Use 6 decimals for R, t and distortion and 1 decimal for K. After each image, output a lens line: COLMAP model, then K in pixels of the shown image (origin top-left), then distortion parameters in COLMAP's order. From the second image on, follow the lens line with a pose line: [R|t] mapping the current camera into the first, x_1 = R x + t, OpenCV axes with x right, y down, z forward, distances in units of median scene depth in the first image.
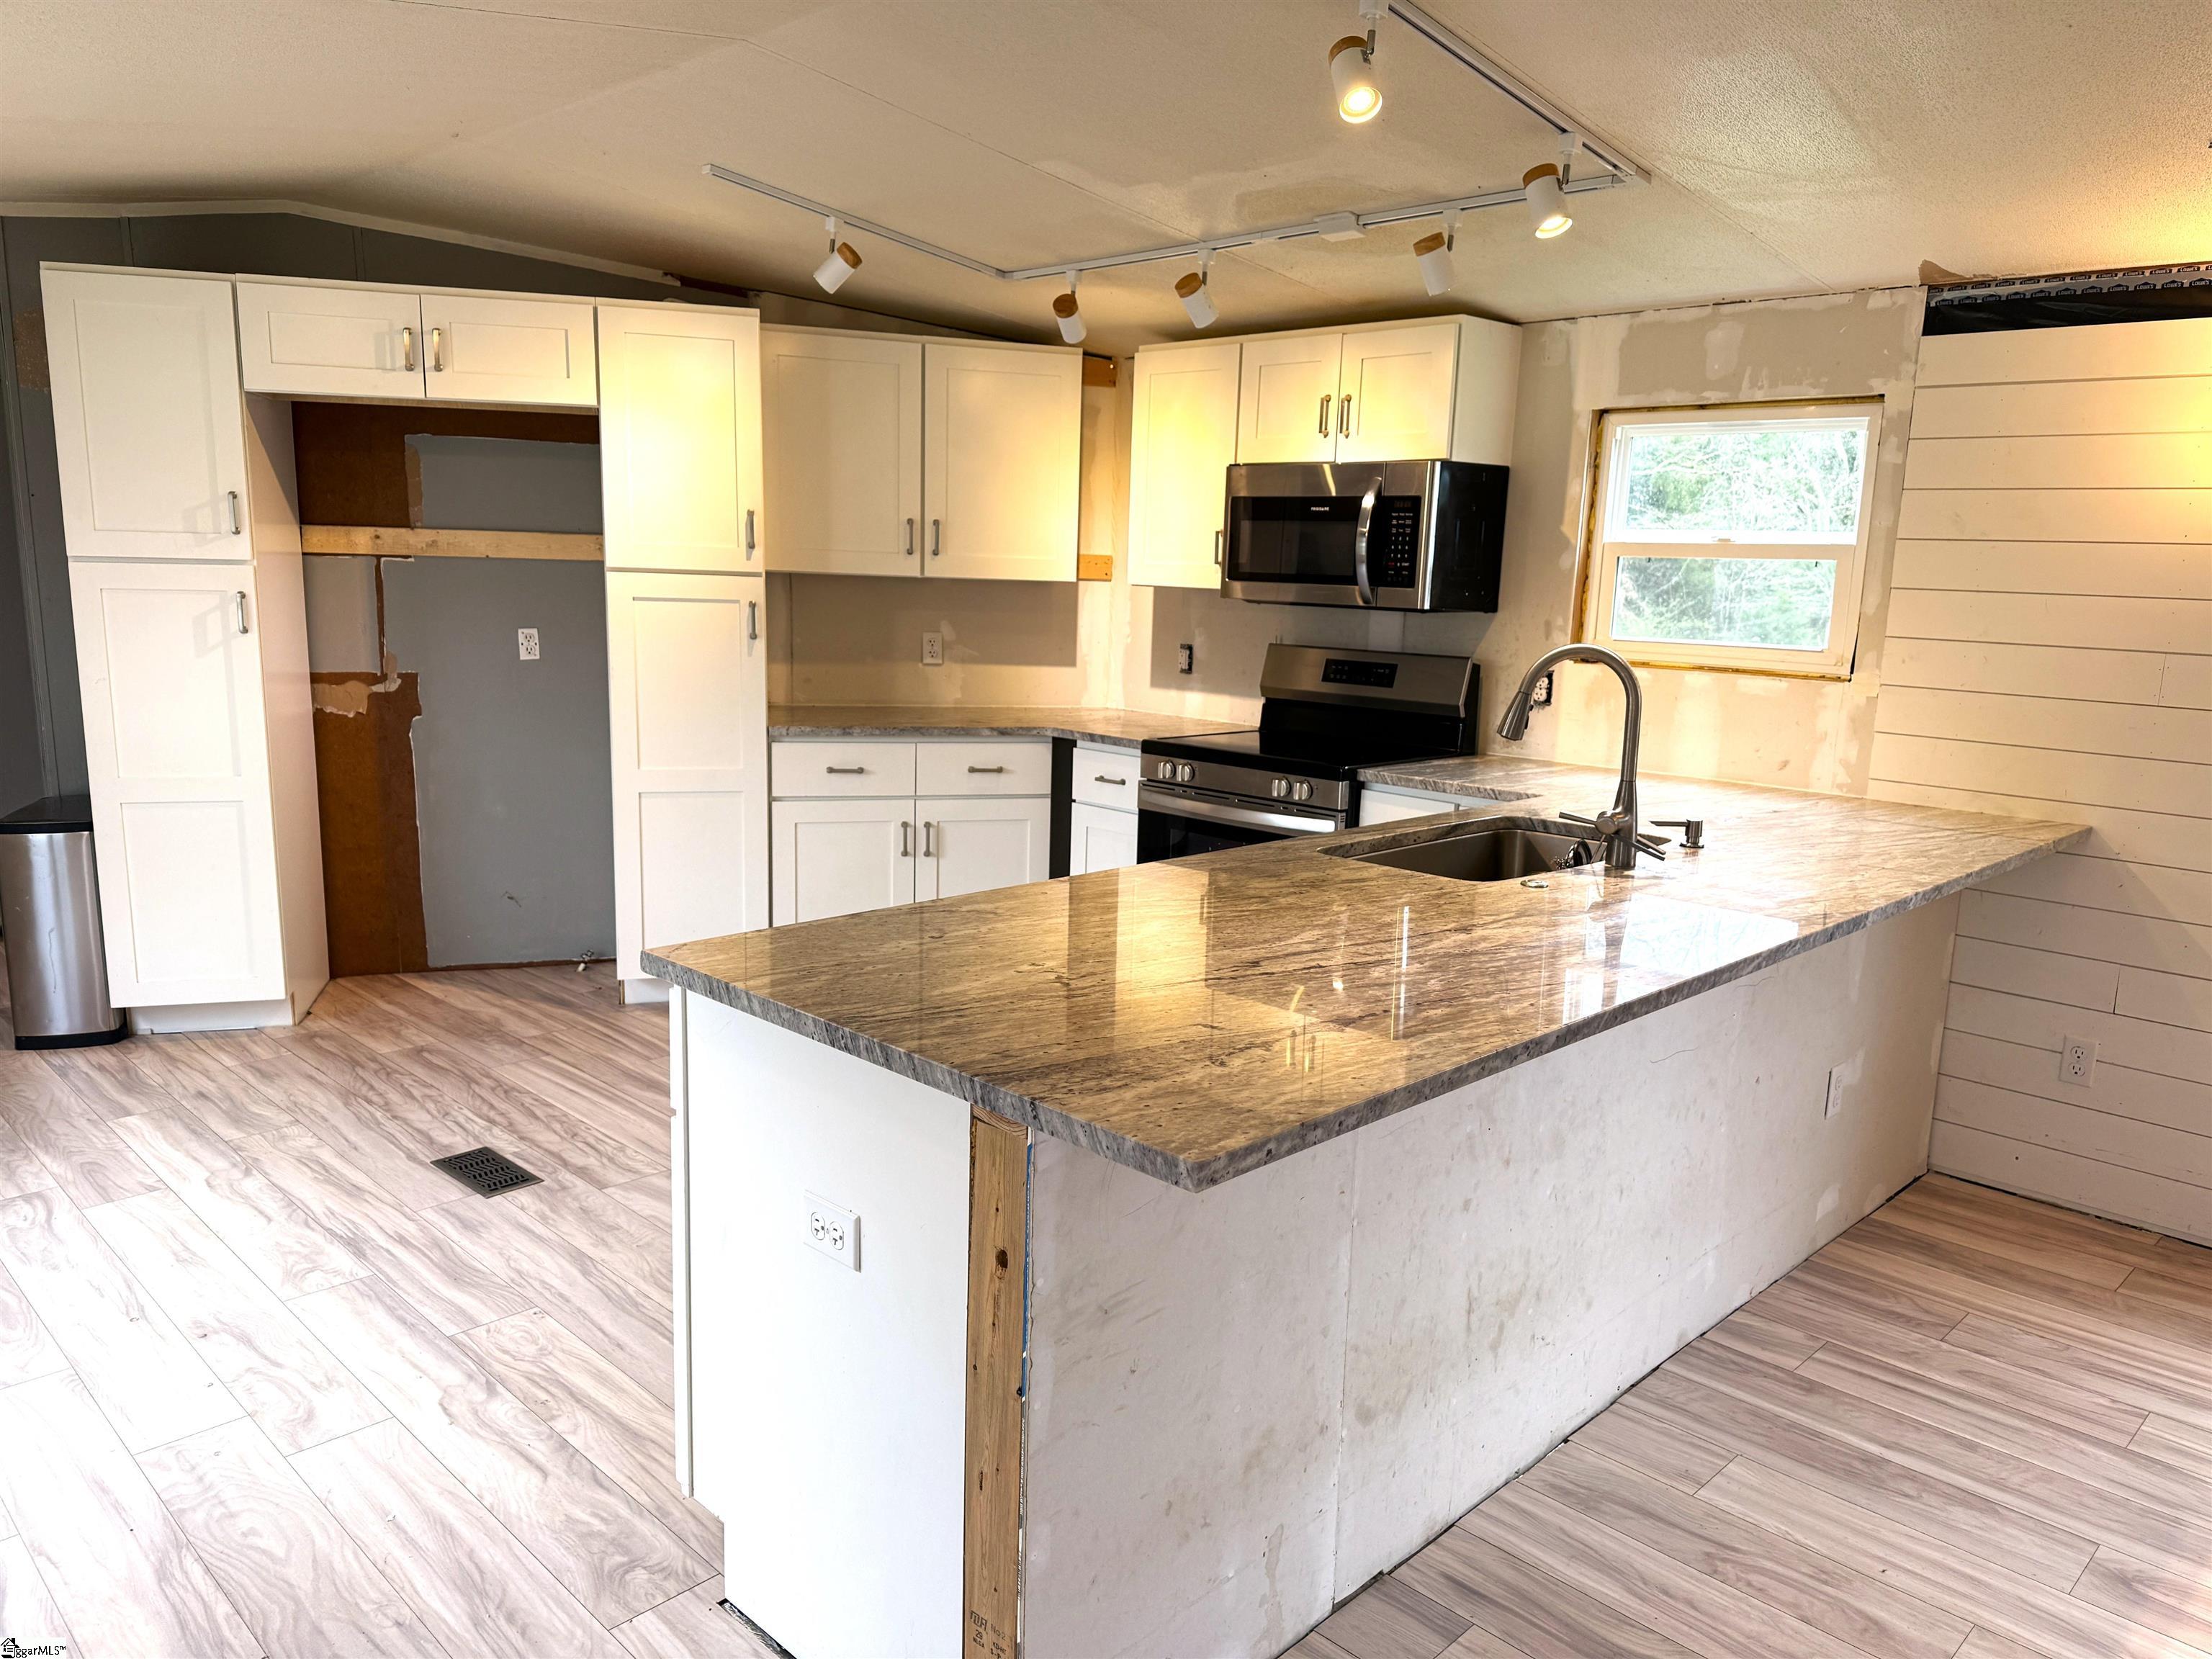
lens RADIAL K [[1568.9, 0, 1117.8], [0, 1568.9, 828.7], [0, 0, 1]] dist [0.053135, -0.046799]
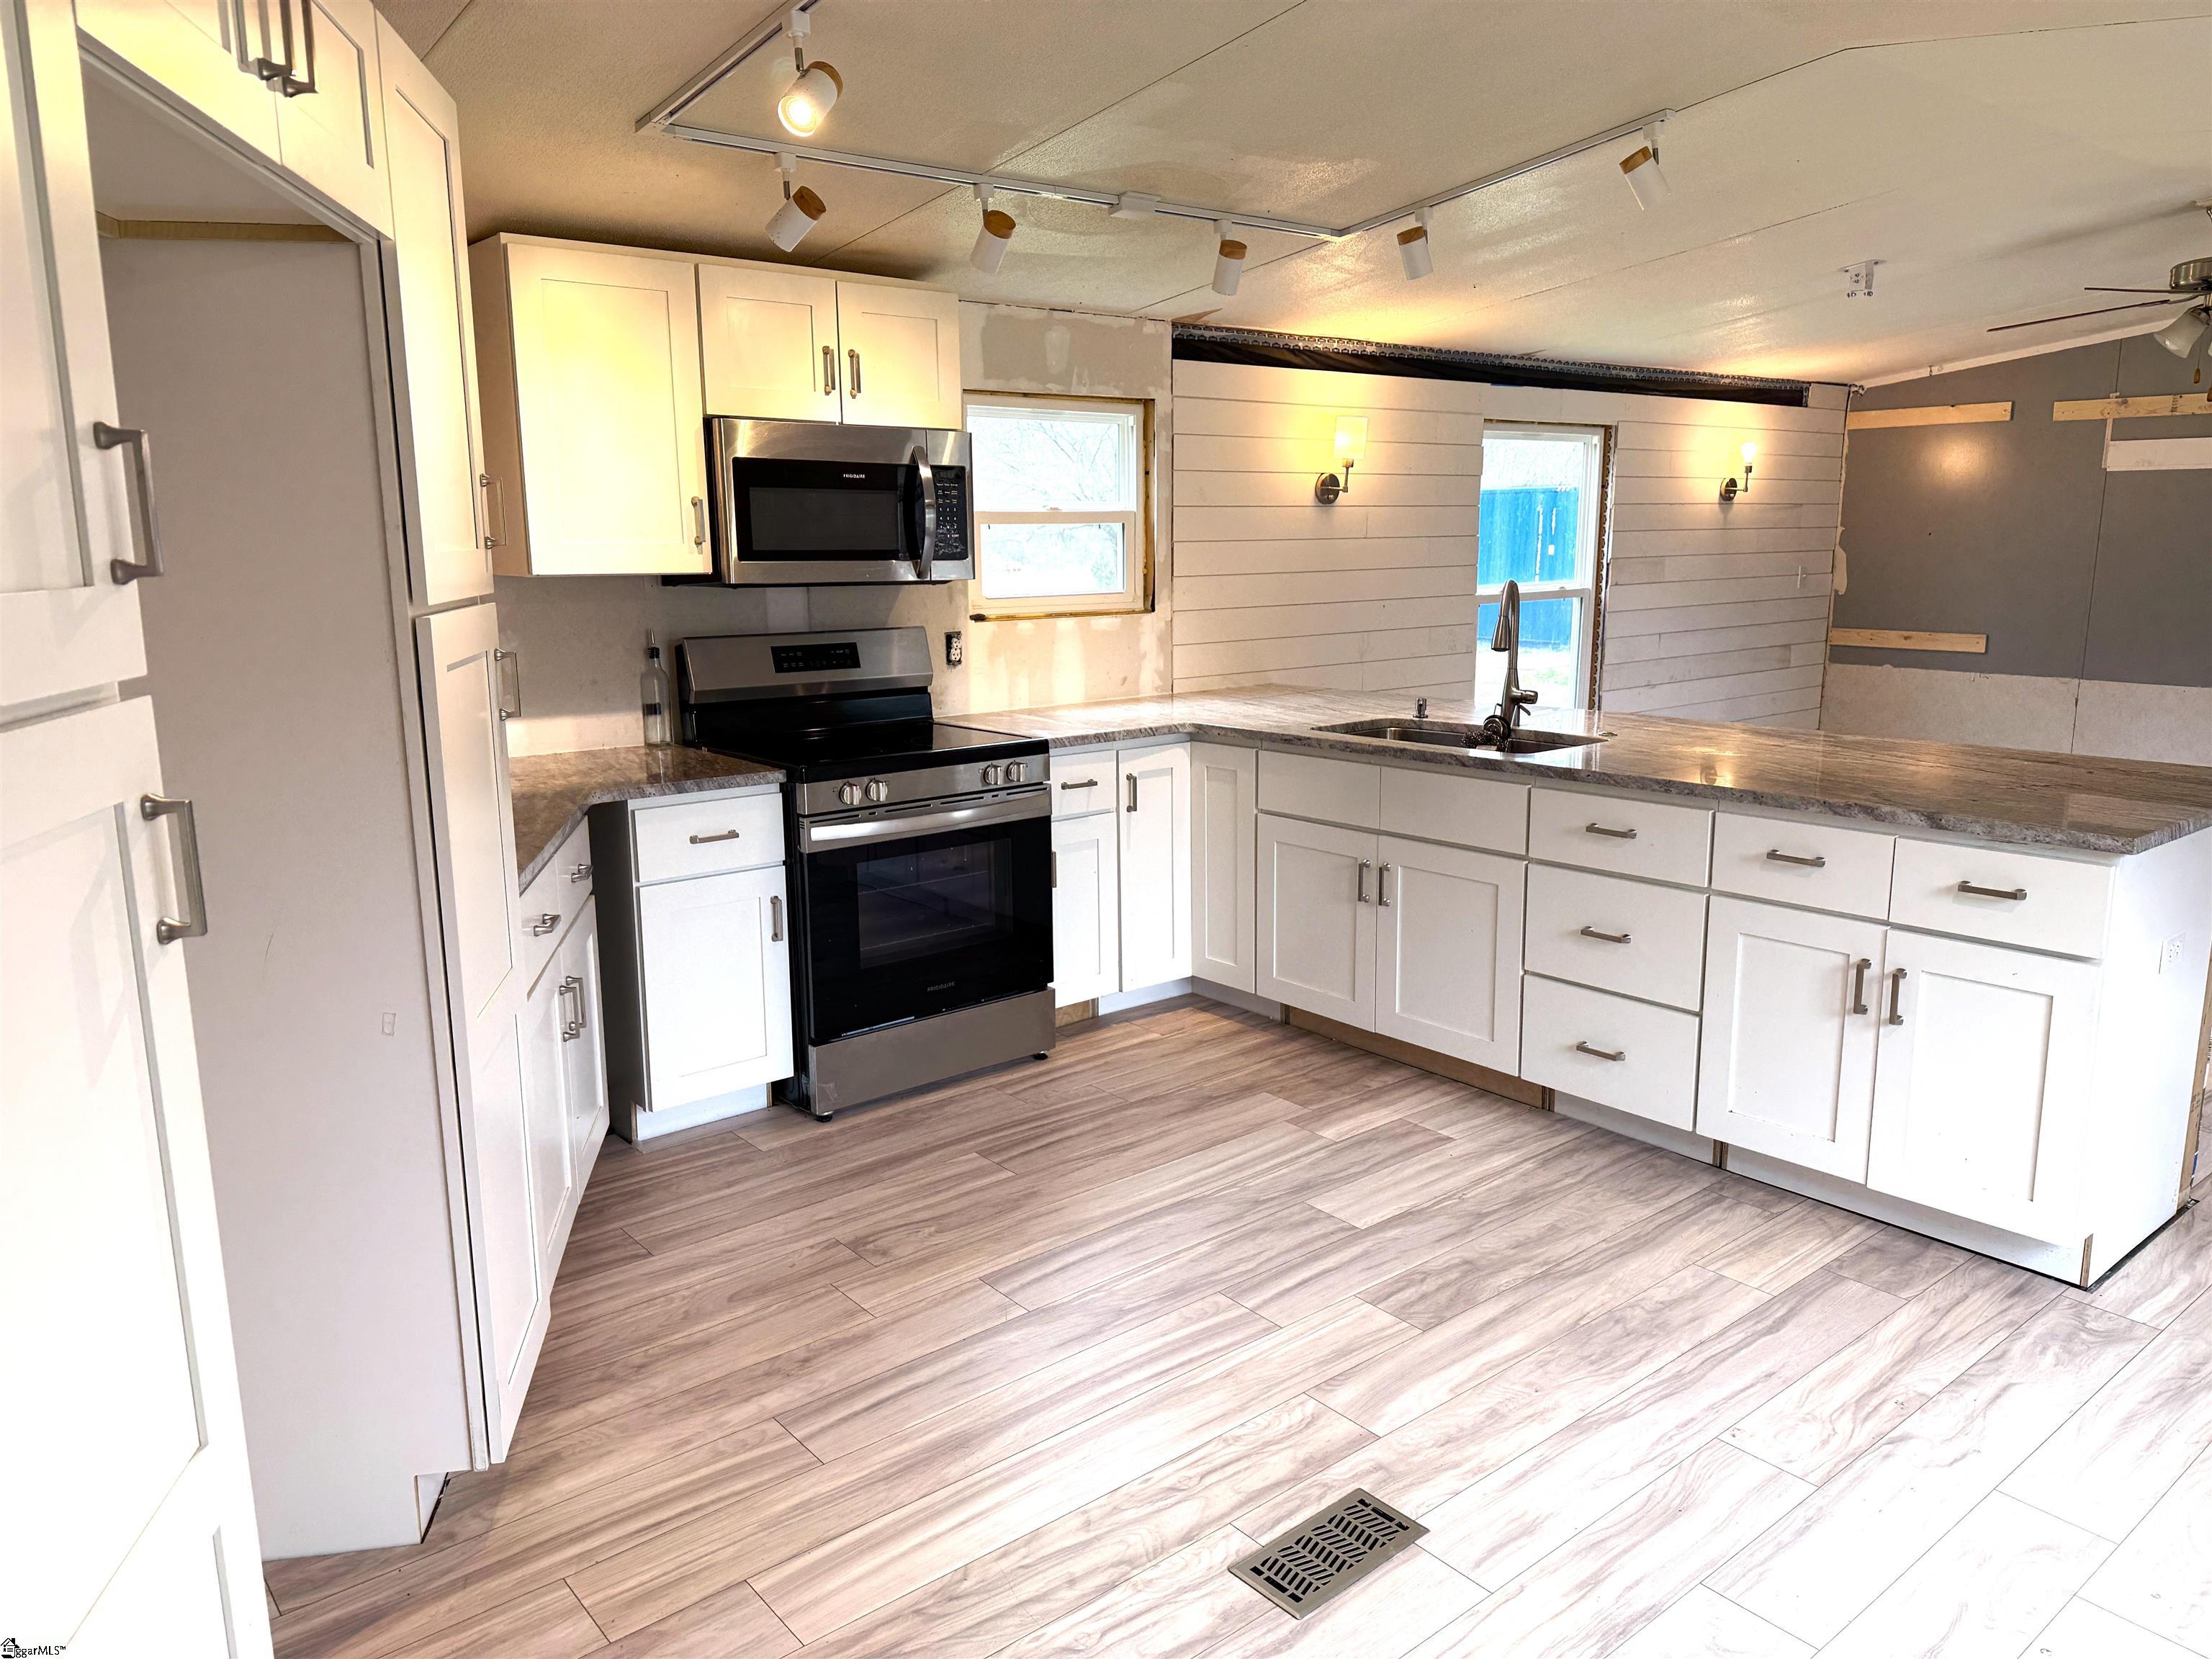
lens RADIAL K [[1568.9, 0, 1096.5], [0, 1568.9, 837.4], [0, 0, 1]] dist [0.053135, -0.046799]
pose [[0.096271, -0.228174, 0.968849, -0.805260], [0.177532, 0.961699, 0.208849, -0.176267], [-0.979395, 0.151896, 0.133092, 0.805914]]
